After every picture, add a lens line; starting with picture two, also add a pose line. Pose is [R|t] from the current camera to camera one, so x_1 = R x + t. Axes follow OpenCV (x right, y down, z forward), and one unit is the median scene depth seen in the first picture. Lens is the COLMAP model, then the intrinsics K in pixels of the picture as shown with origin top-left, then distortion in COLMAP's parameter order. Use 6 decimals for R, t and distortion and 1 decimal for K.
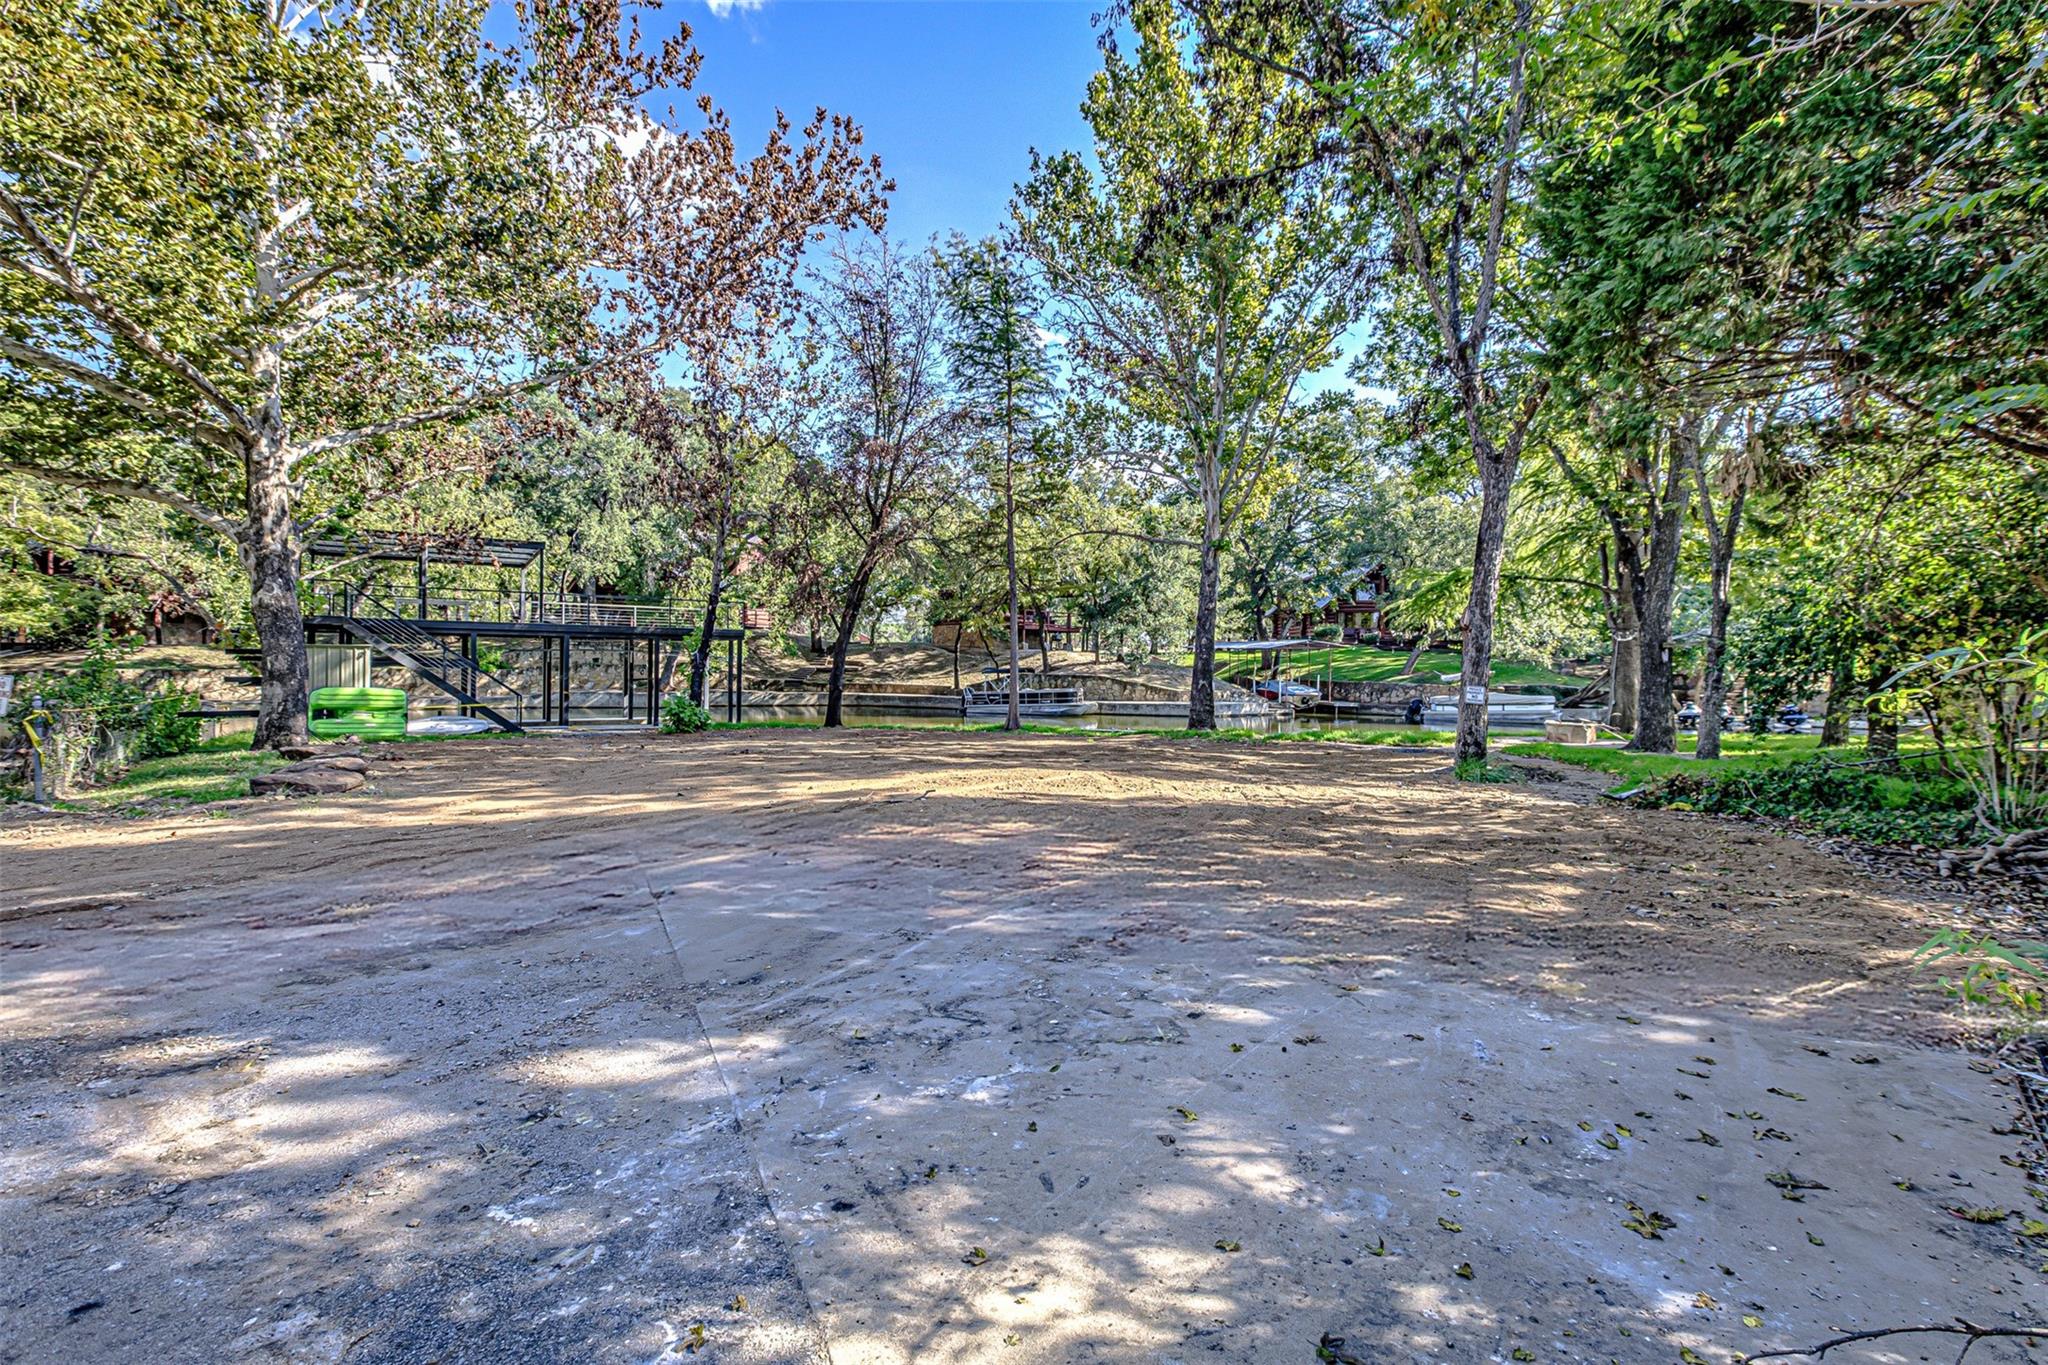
lens RADIAL K [[981.2, 0, 1019.6], [0, 981.2, 688.3], [0, 0, 1]] dist [0.011917, 0.000780]
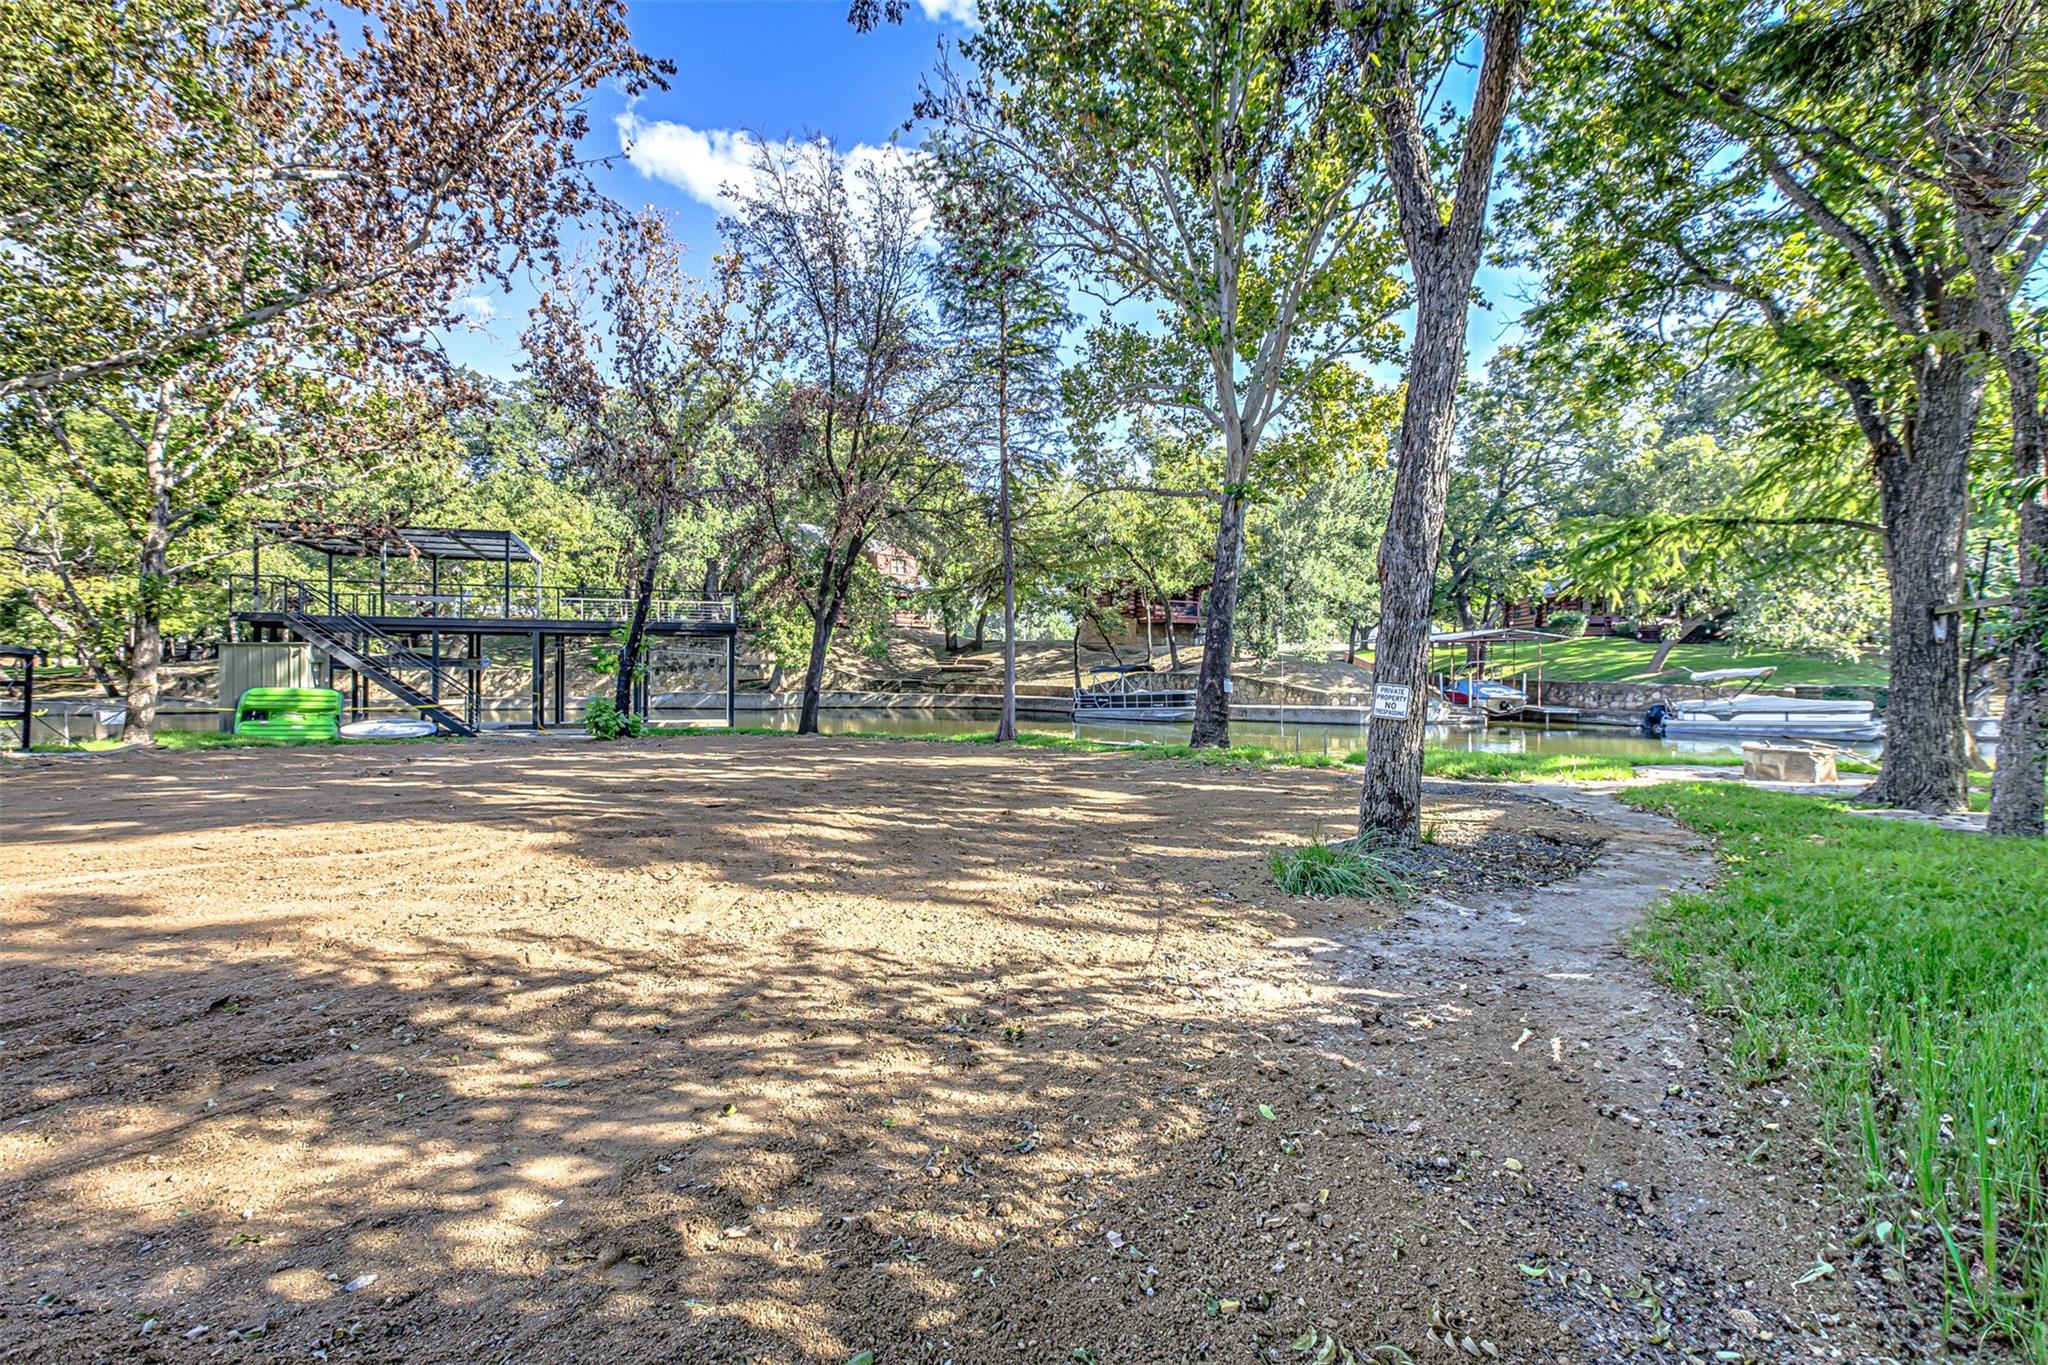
lens RADIAL K [[962.3, 0, 1020.3], [0, 962.3, 676.0], [0, 0, 1]] dist [0.003809, 0.000909]
pose [[0.962453, -0.002621, -0.271434, 0.129952], [-0.001258, 0.999900, -0.014114, 0.000254], [0.271444, 0.013925, 0.962353, 0.148295]]
